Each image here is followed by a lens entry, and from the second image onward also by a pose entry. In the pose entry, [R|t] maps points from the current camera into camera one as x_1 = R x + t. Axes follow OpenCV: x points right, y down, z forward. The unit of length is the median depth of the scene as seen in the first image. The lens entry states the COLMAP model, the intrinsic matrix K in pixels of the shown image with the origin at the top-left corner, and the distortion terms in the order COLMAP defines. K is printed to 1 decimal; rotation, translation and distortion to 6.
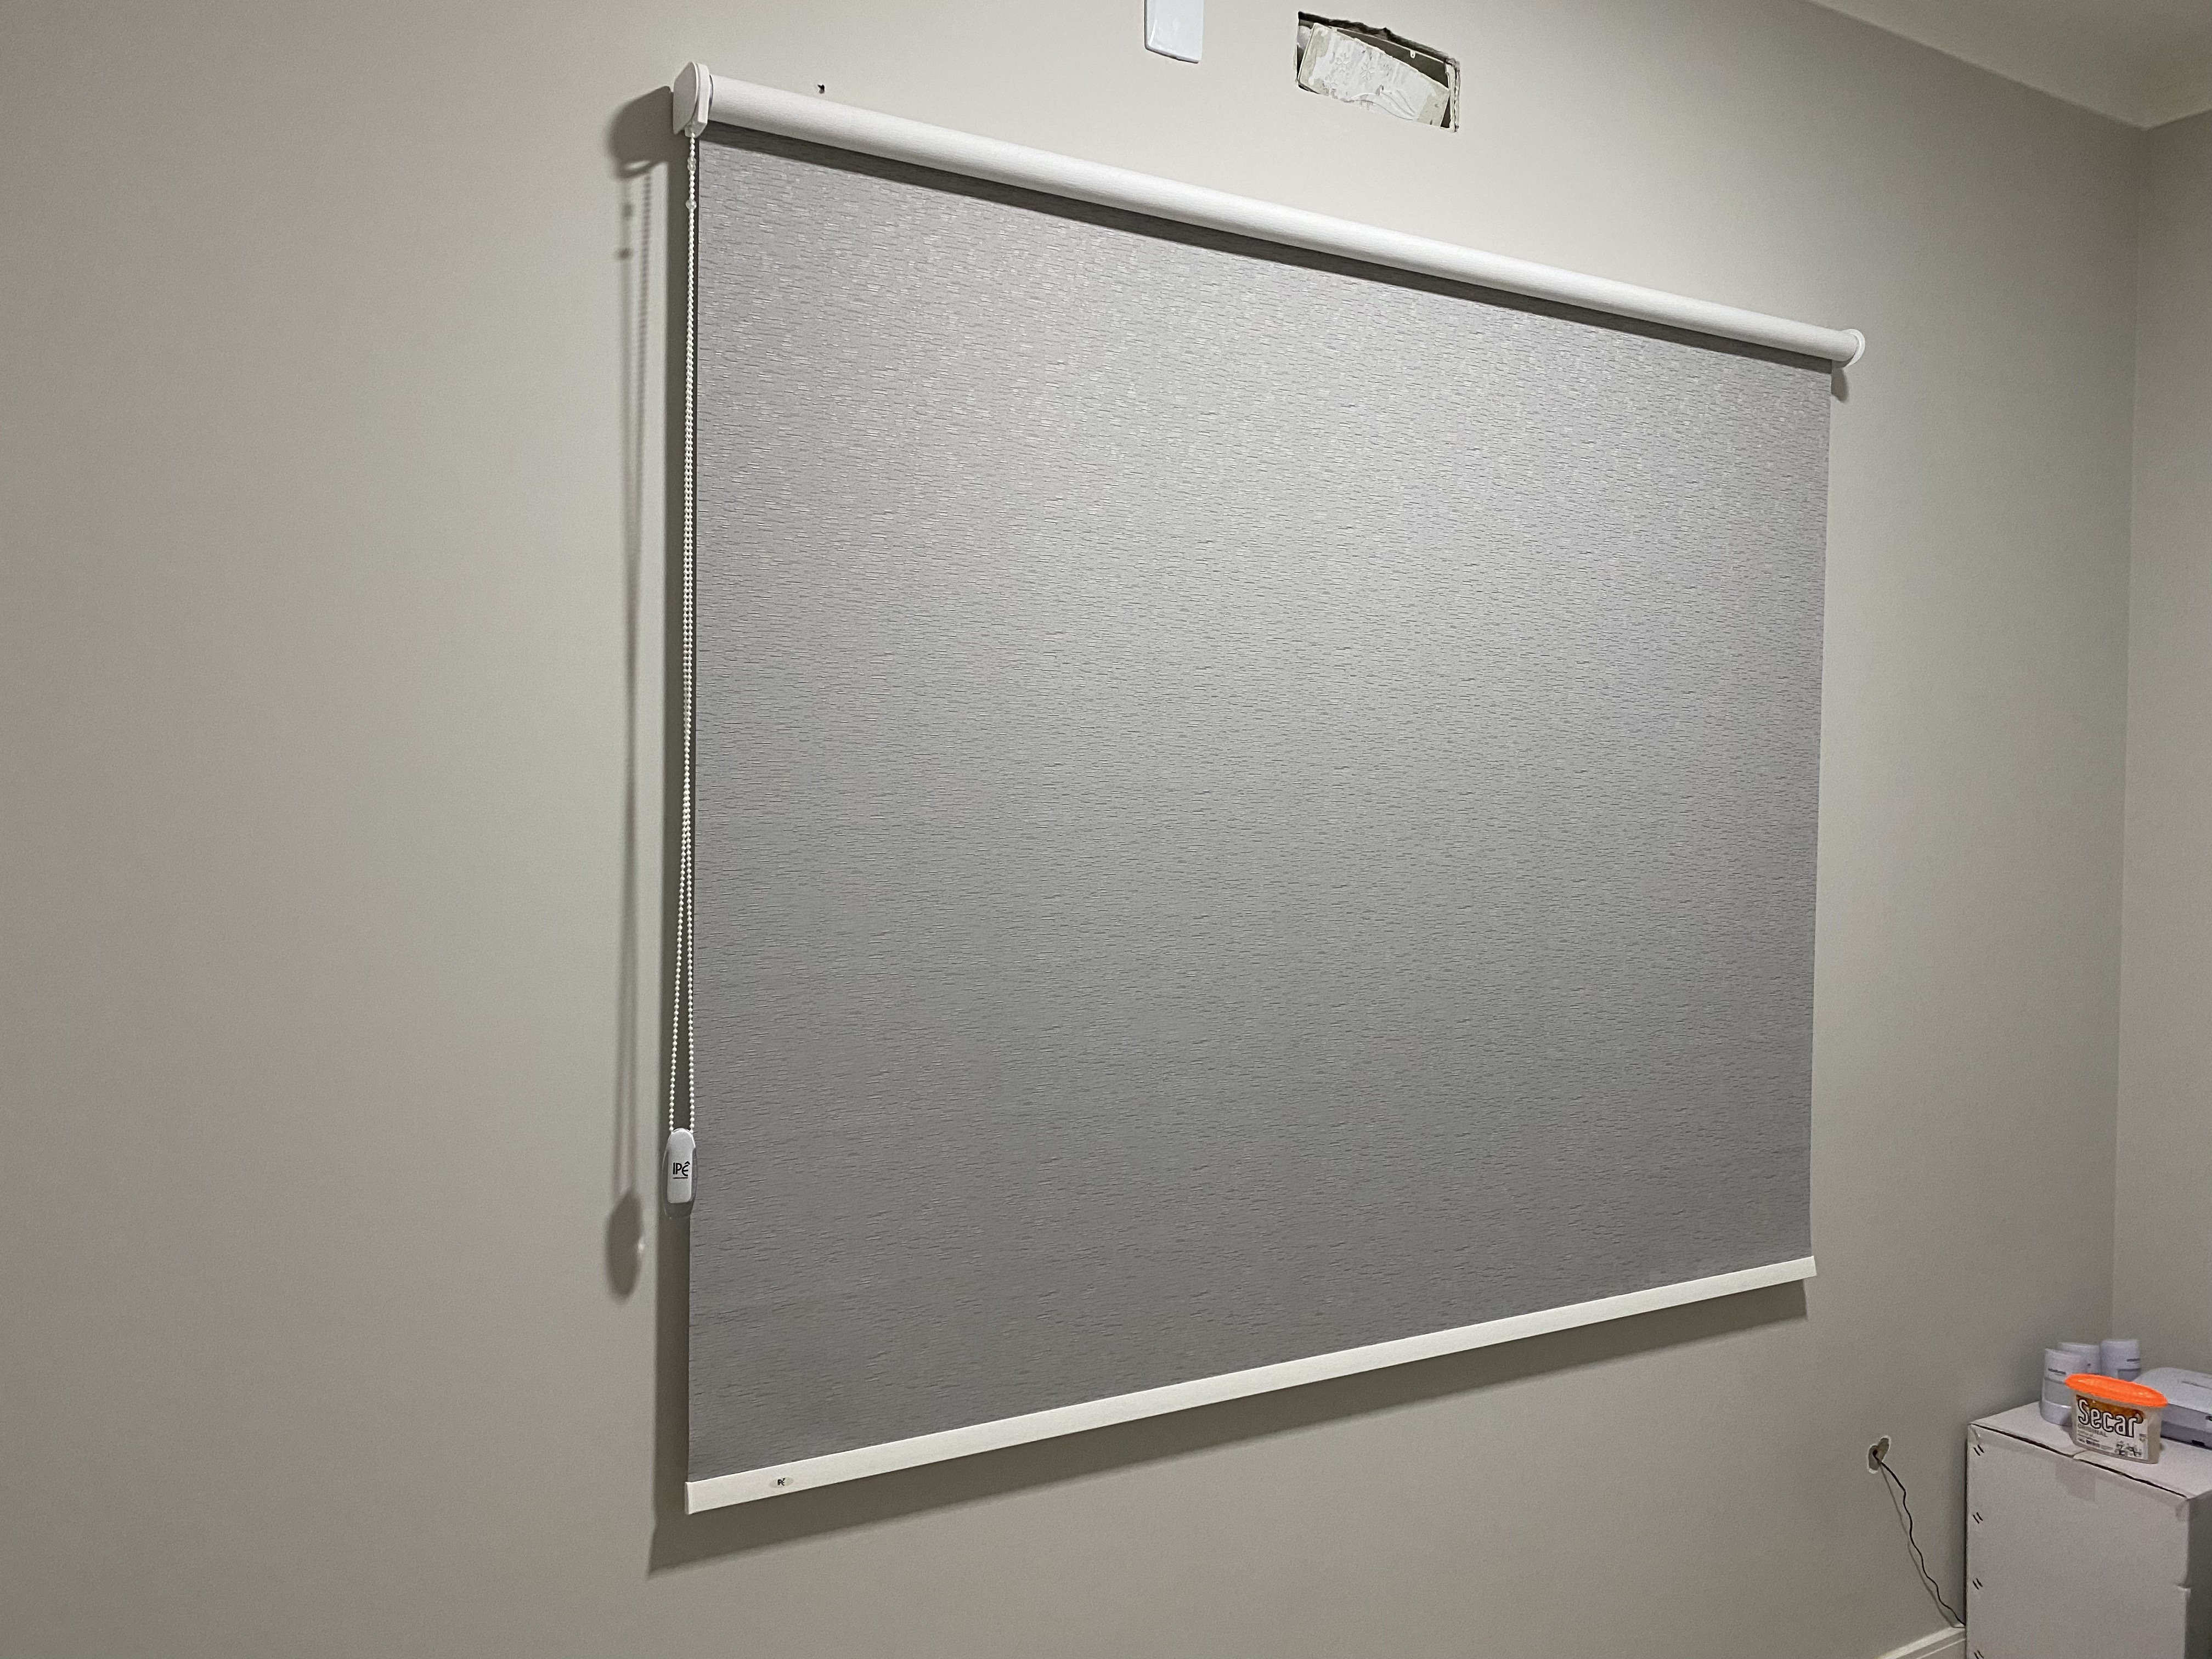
lens RADIAL K [[1691.7, 0, 1110.9], [0, 1691.7, 786.3], [0, 0, 1]] dist [0.052590, -0.049922]
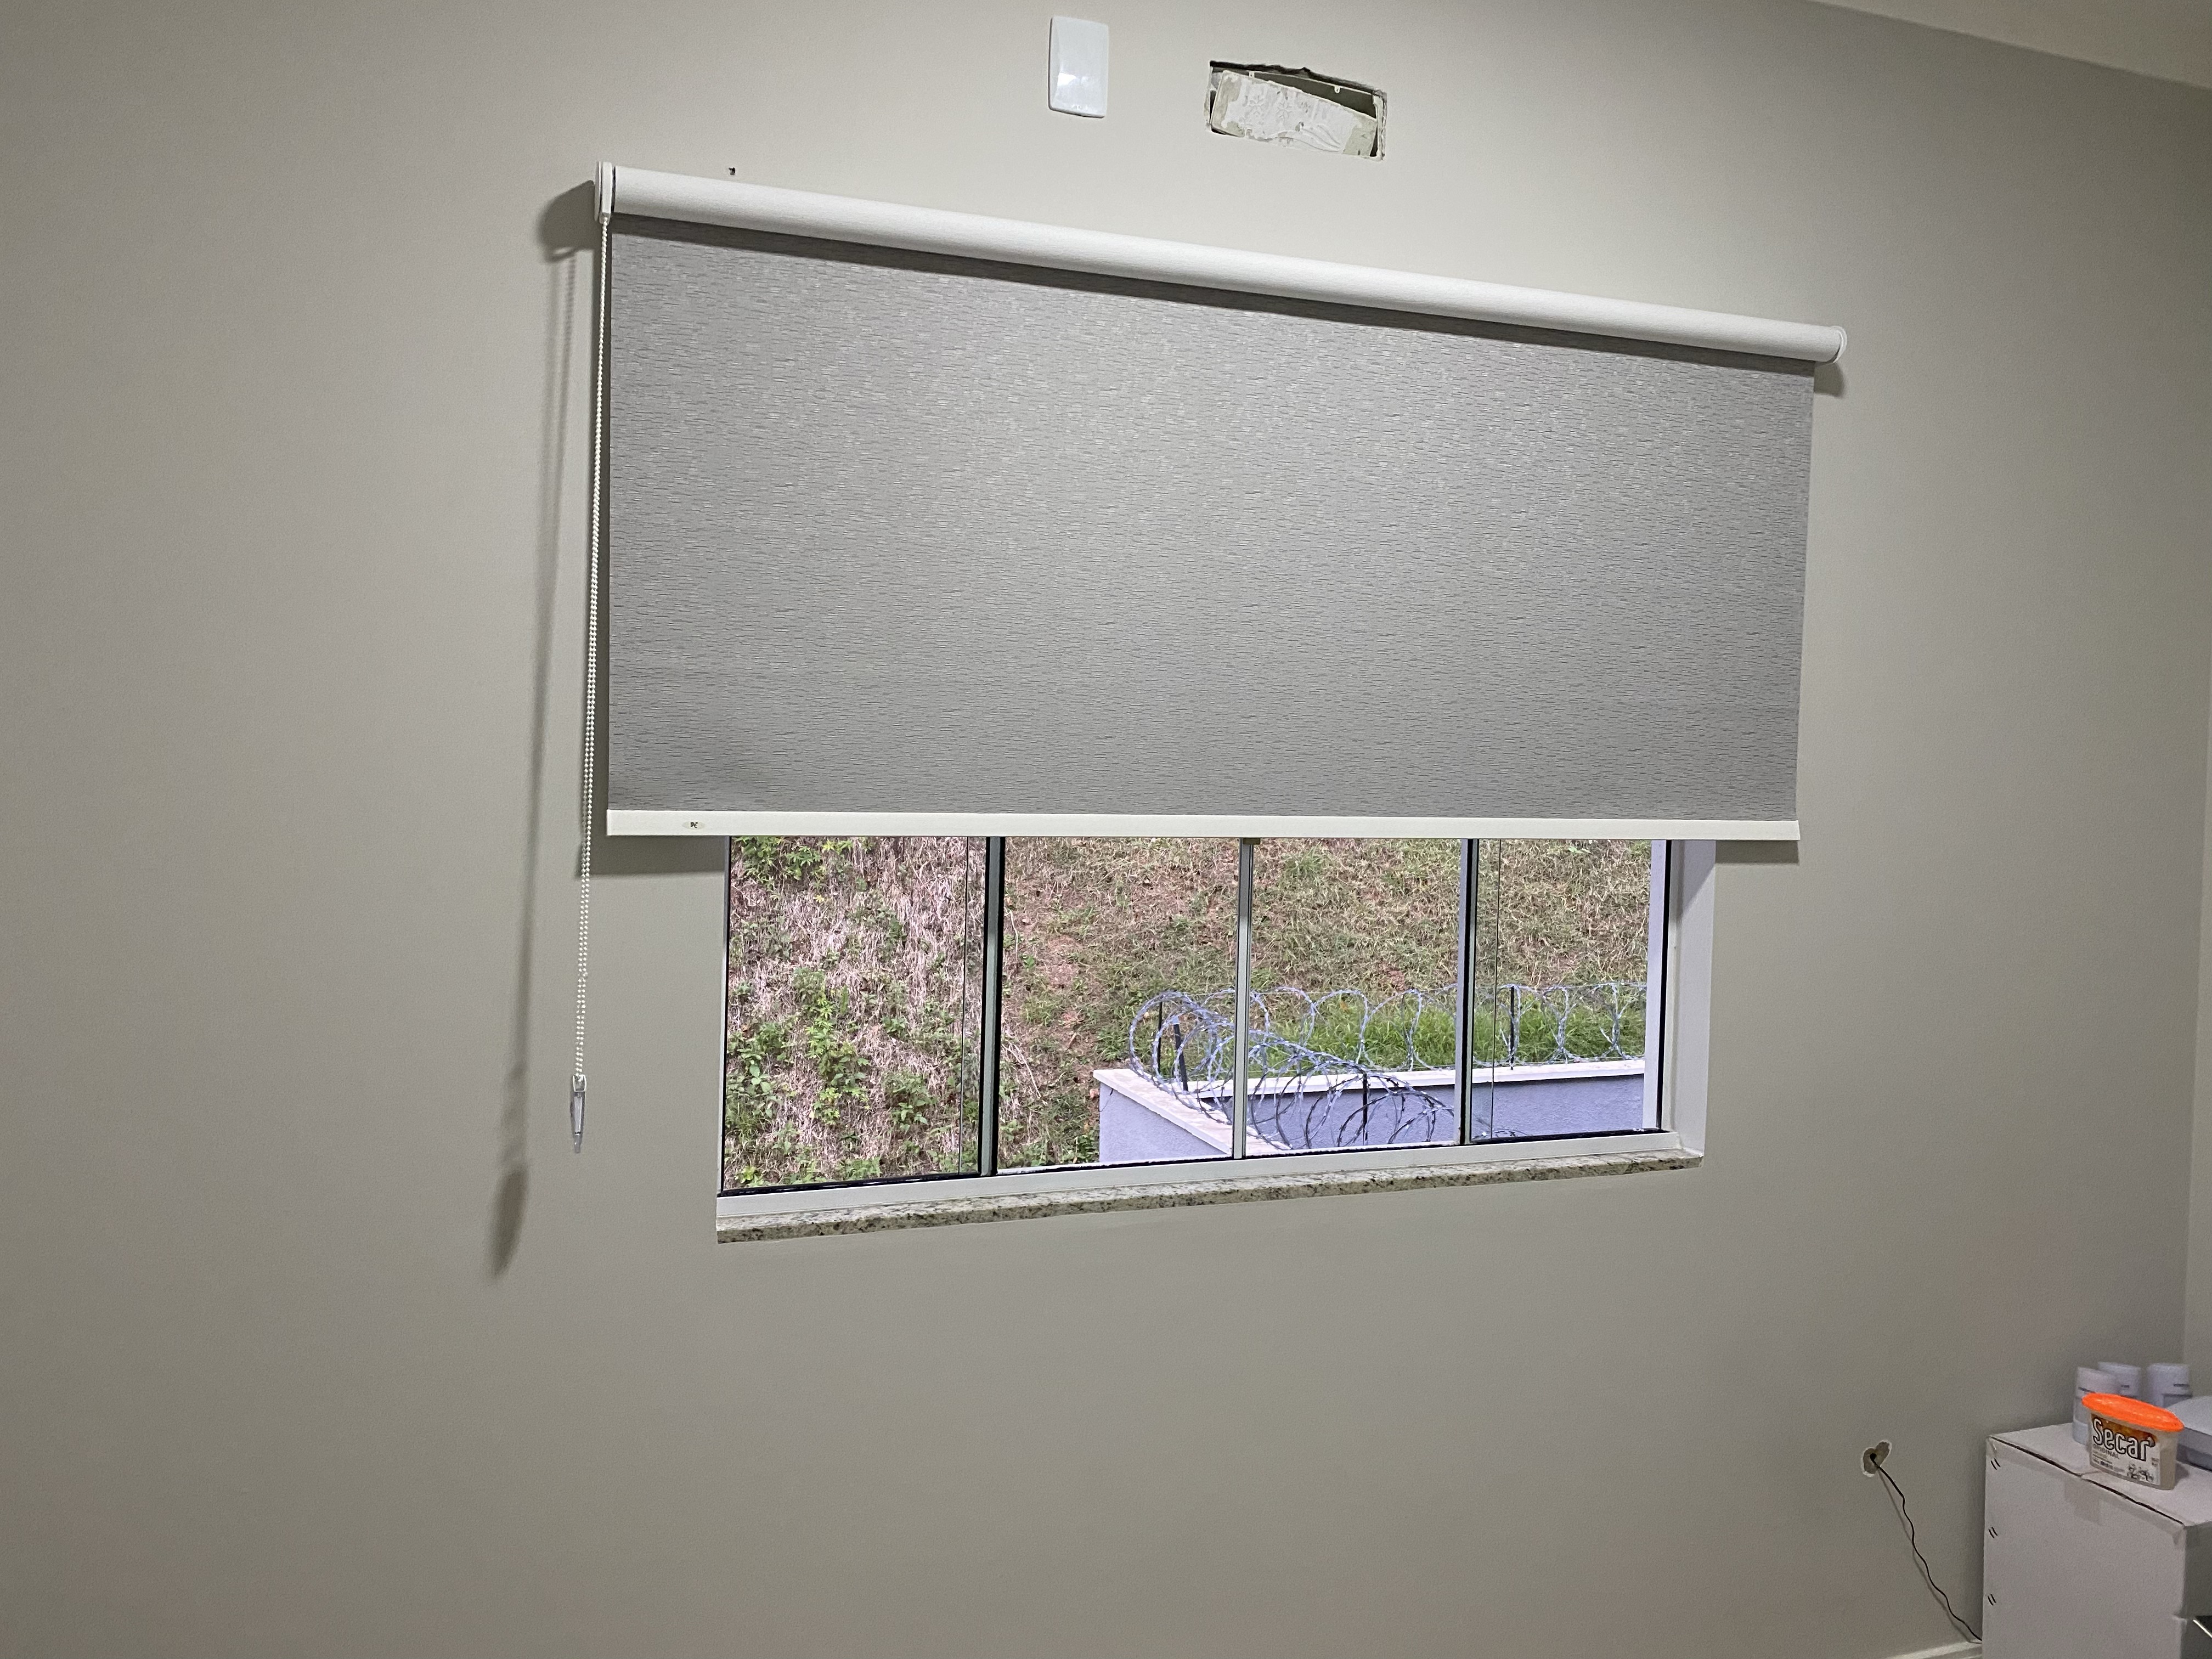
lens RADIAL K [[1691.7, 0, 1110.9], [0, 1691.7, 786.3], [0, 0, 1]] dist [0.052590, -0.049922]
pose [[0.981506, 0.009725, -0.191183, 0.205721], [-0.008197, 0.999928, 0.008782, -0.004021], [0.191255, -0.007053, 0.981515, -0.056842]]
